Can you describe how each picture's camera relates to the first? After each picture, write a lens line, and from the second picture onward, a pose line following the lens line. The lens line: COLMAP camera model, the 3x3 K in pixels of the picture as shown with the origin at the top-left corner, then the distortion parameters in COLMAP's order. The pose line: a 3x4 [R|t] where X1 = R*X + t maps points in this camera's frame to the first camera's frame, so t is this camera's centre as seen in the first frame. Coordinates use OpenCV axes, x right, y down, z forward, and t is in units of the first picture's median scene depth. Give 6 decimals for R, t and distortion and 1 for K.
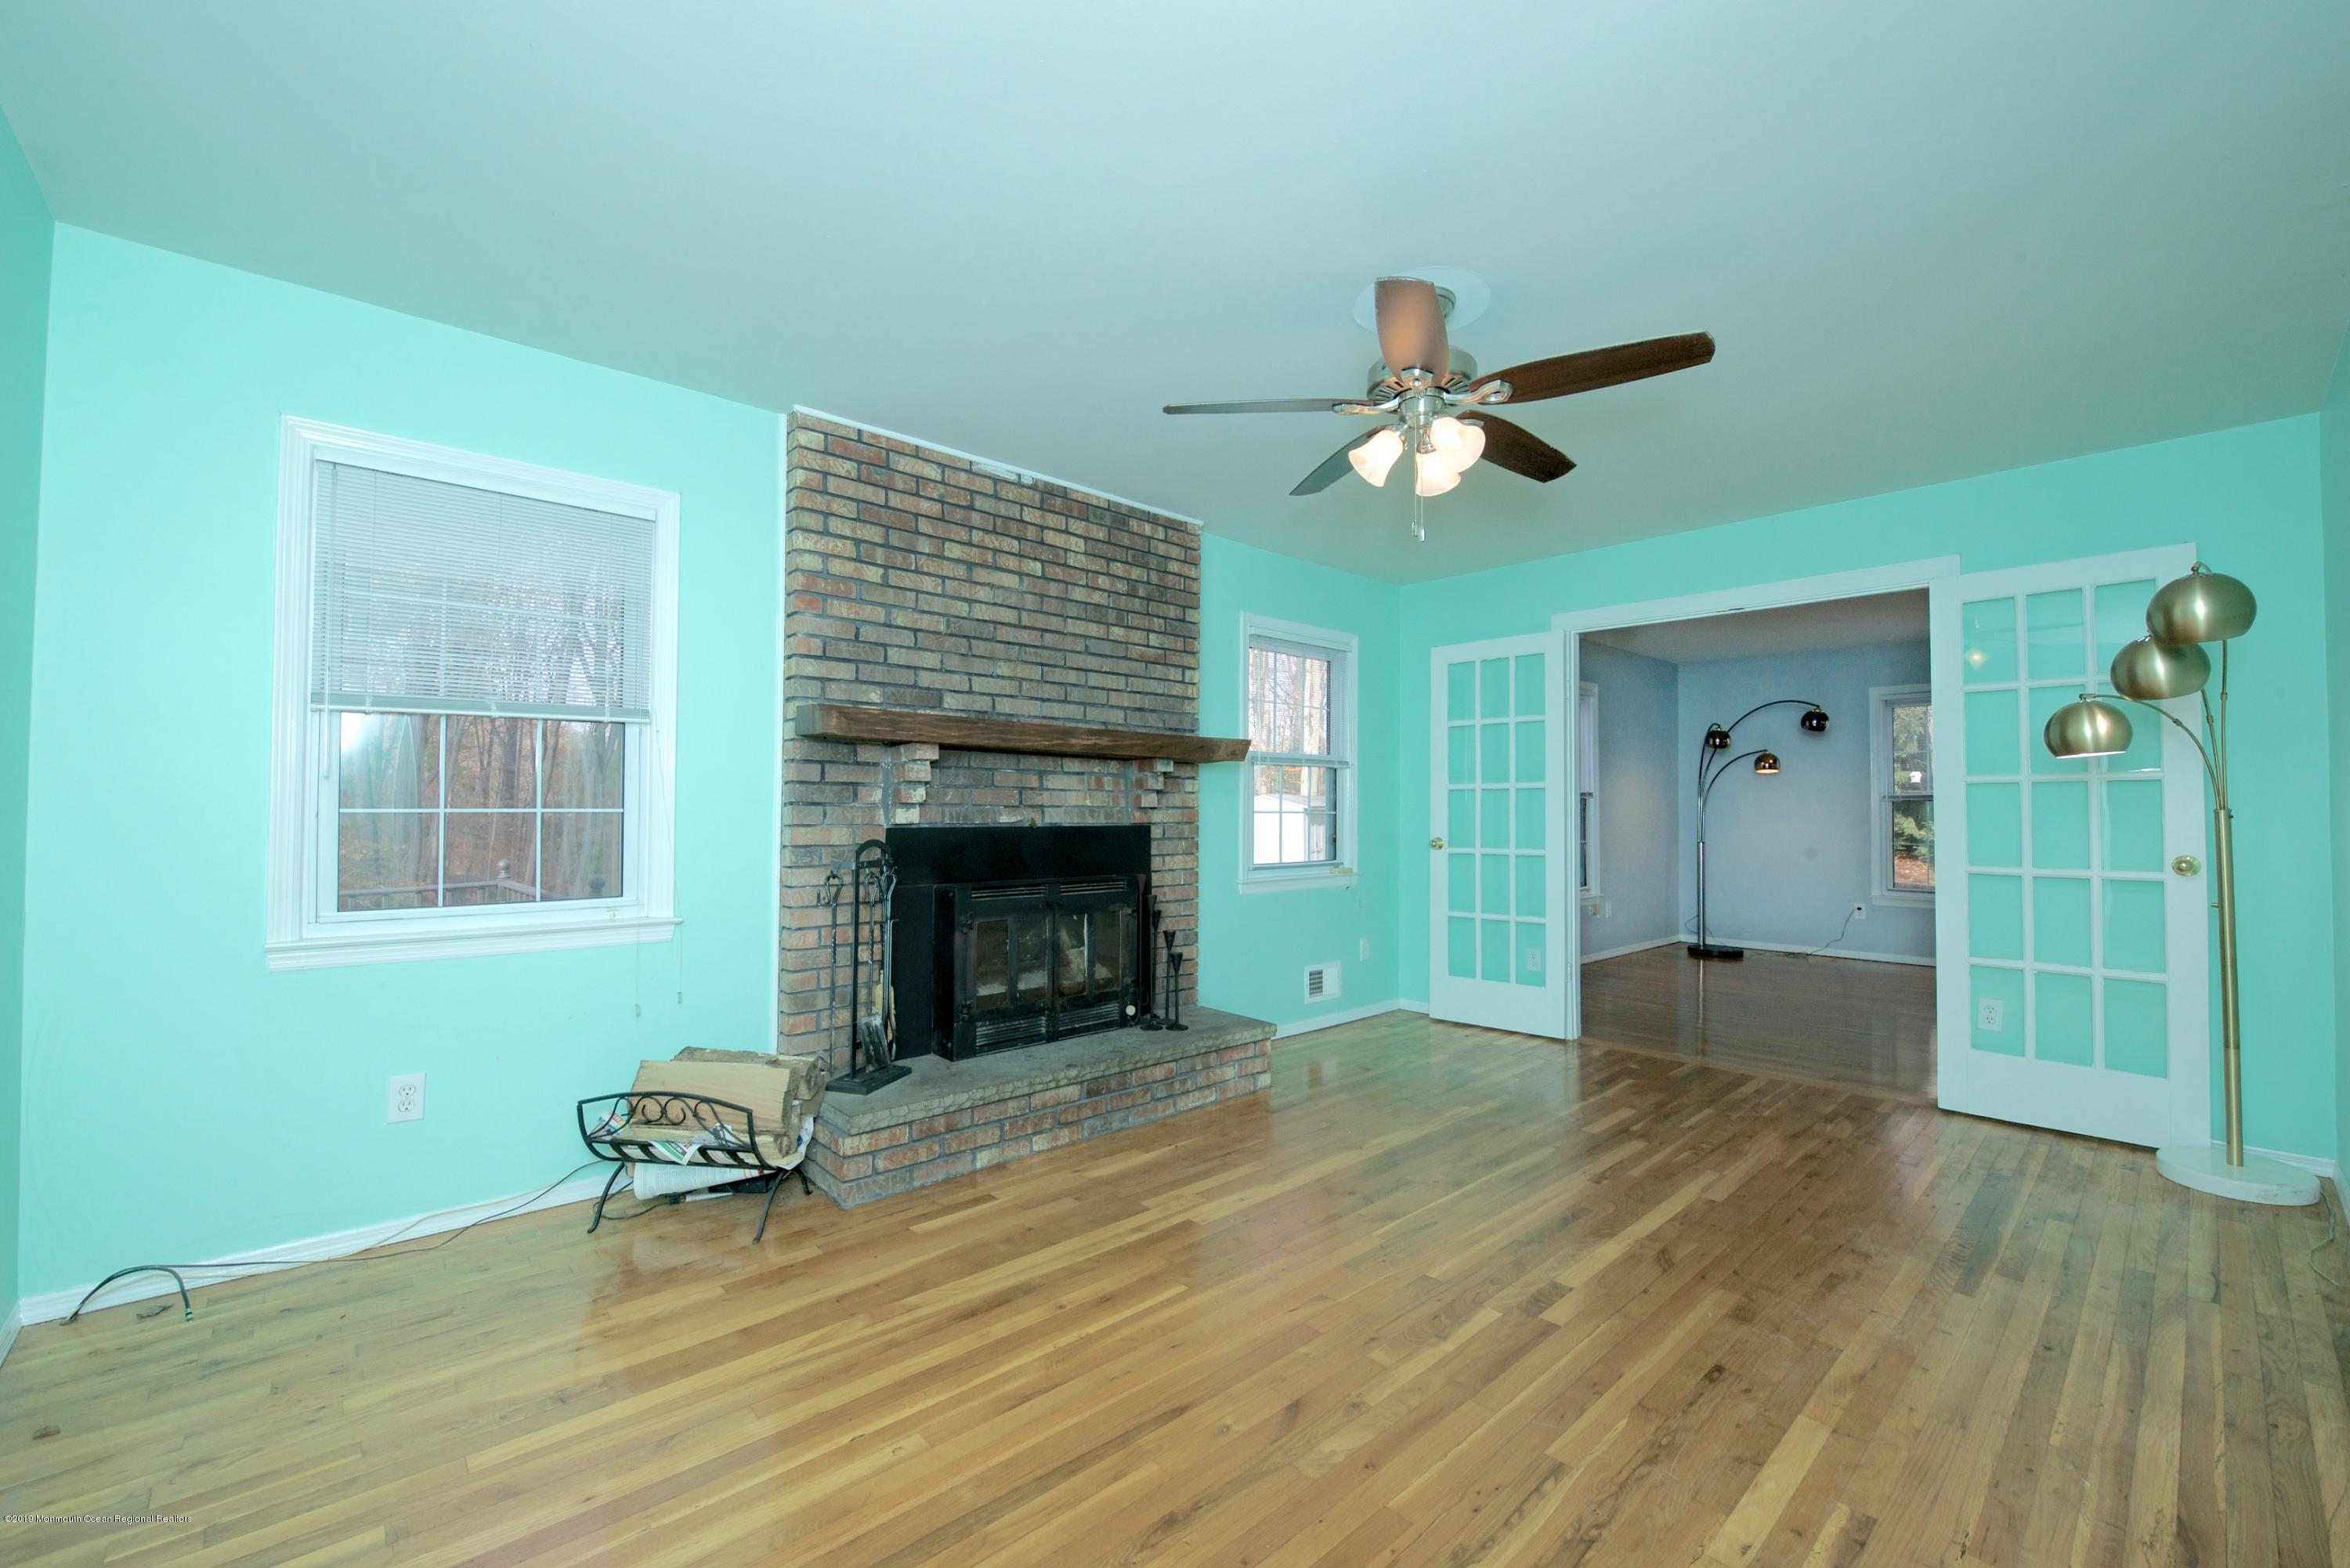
lens RADIAL K [[961.2, 0, 1191.6], [0, 961.2, 796.9], [0, 0, 1]] dist [-0.010169, -0.000409]
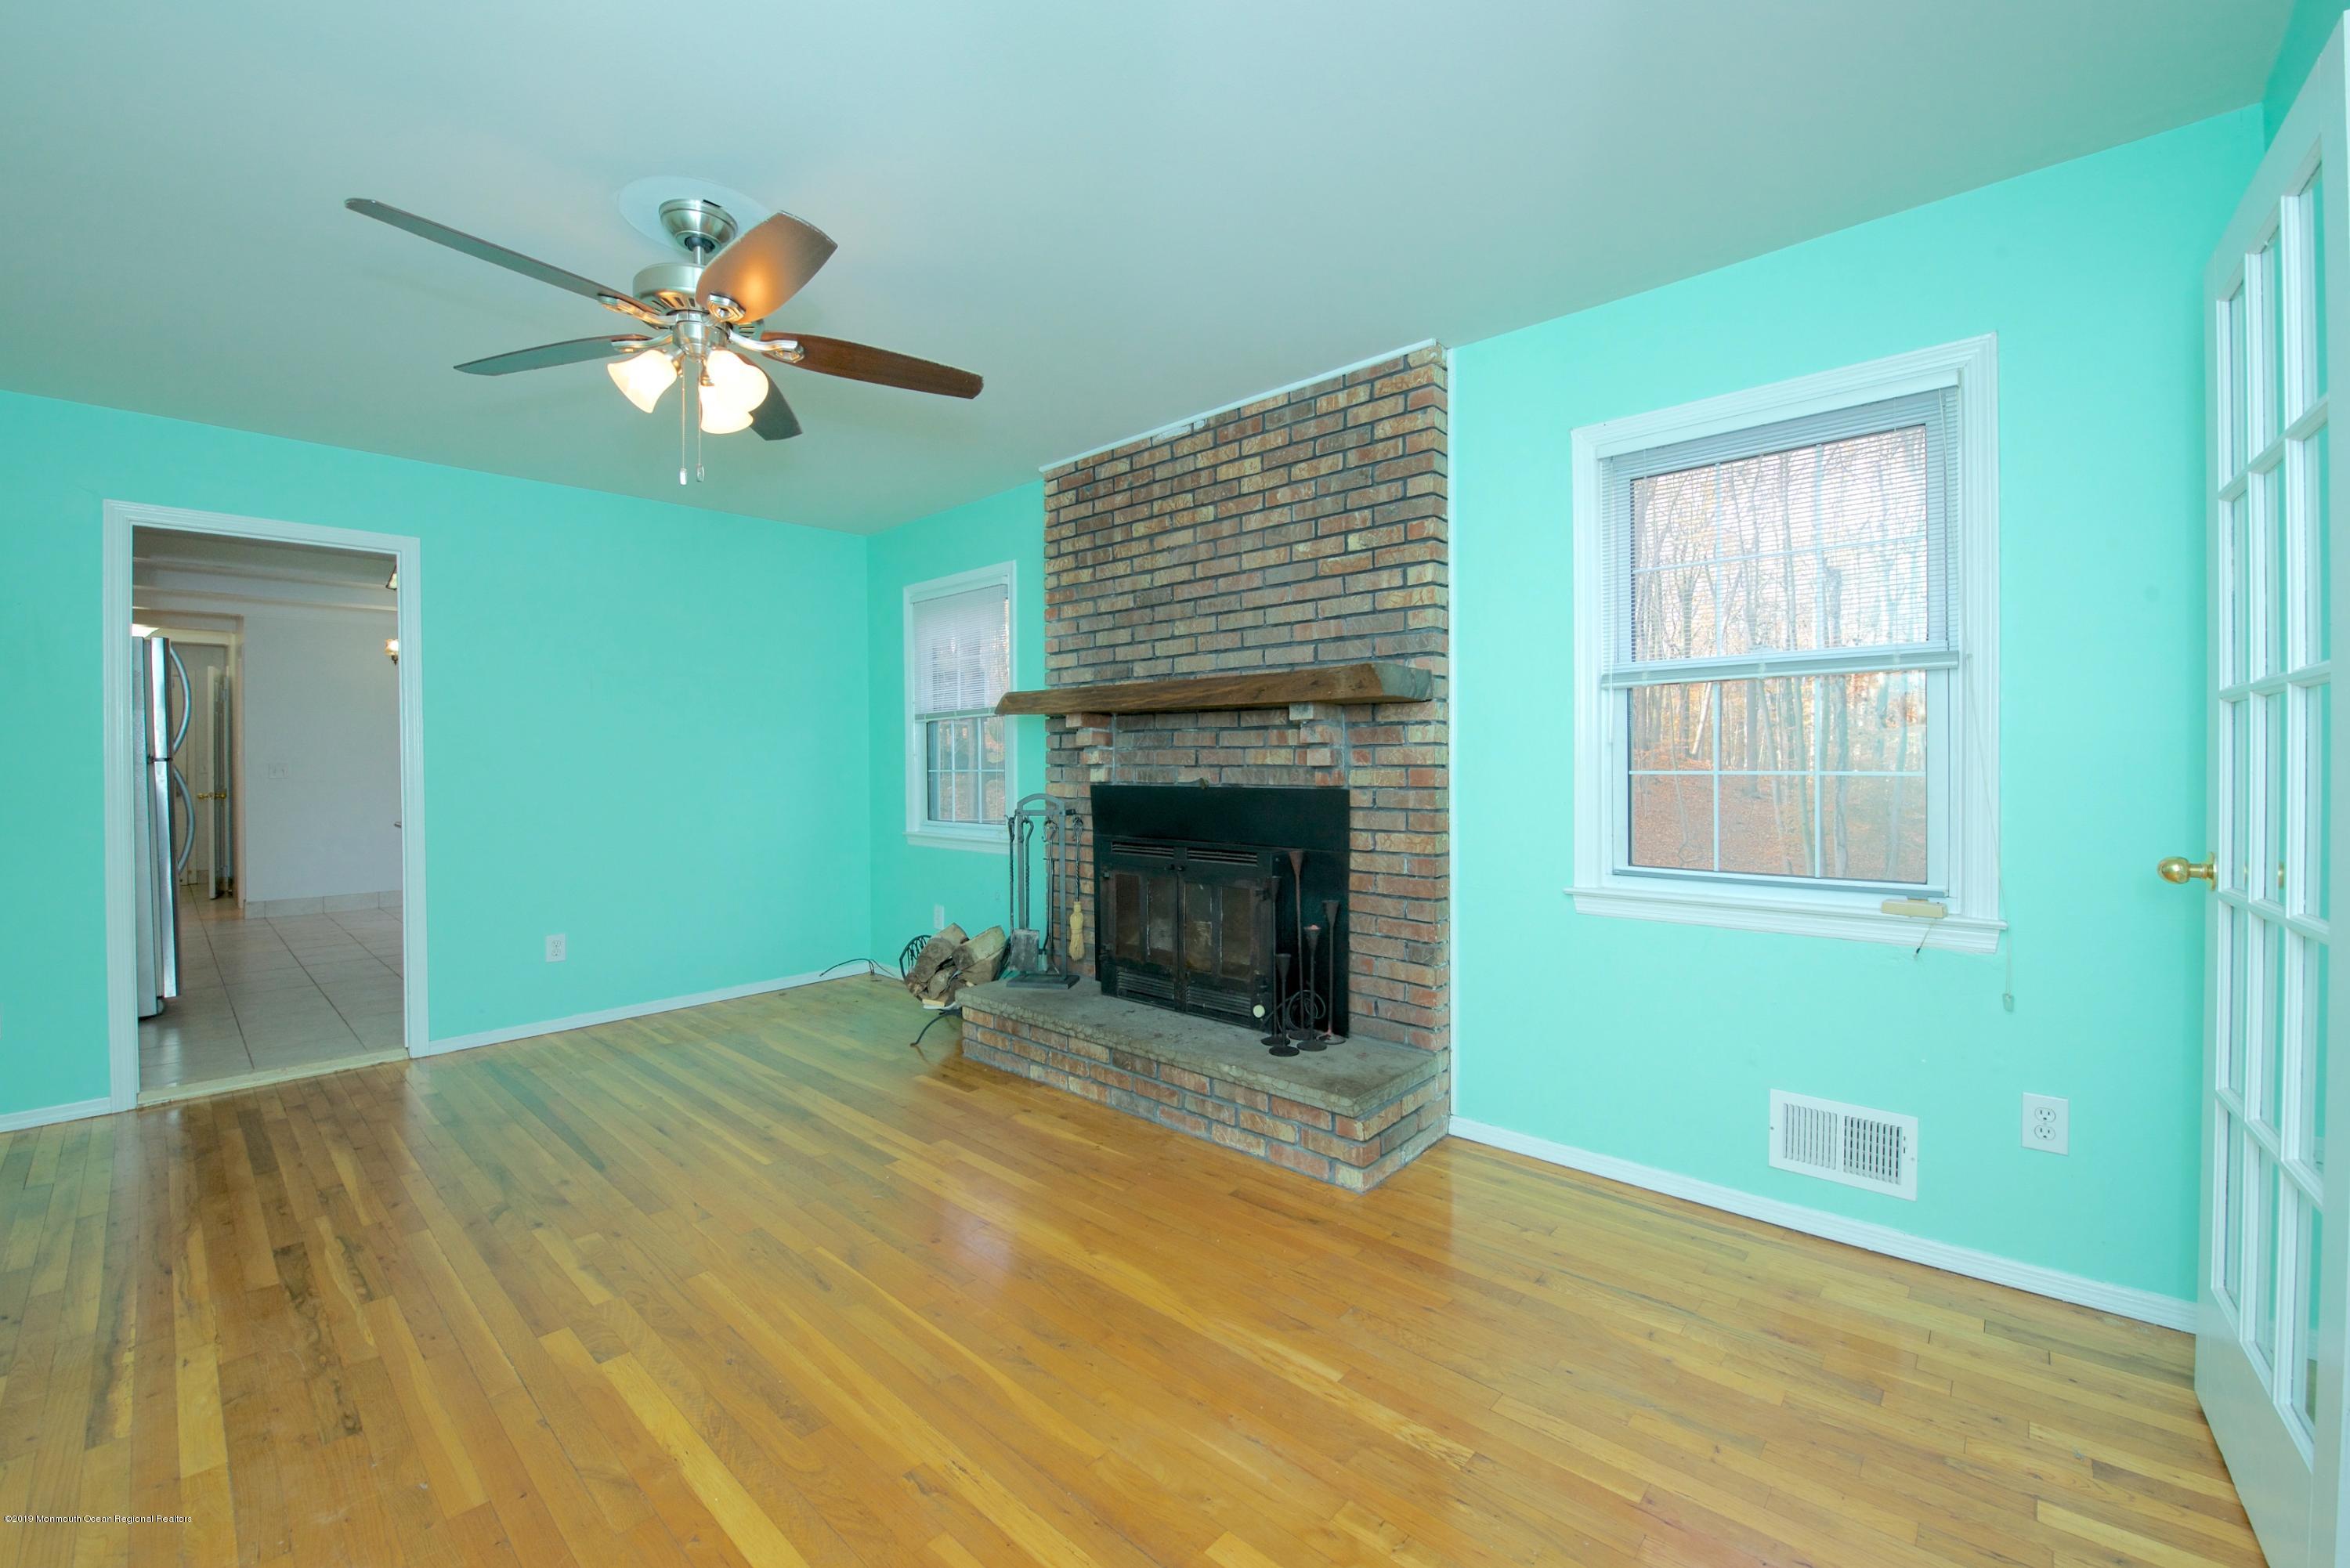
lens RADIAL K [[961.2, 0, 1191.1], [0, 961.2, 769.0], [0, 0, 1]] dist [-0.010169, -0.000409]
pose [[0.076013, 0.003832, -0.997099, 0.797320], [0.020908, 0.999767, 0.005437, 0.007557], [0.996888, -0.021260, 0.075915, 0.928193]]
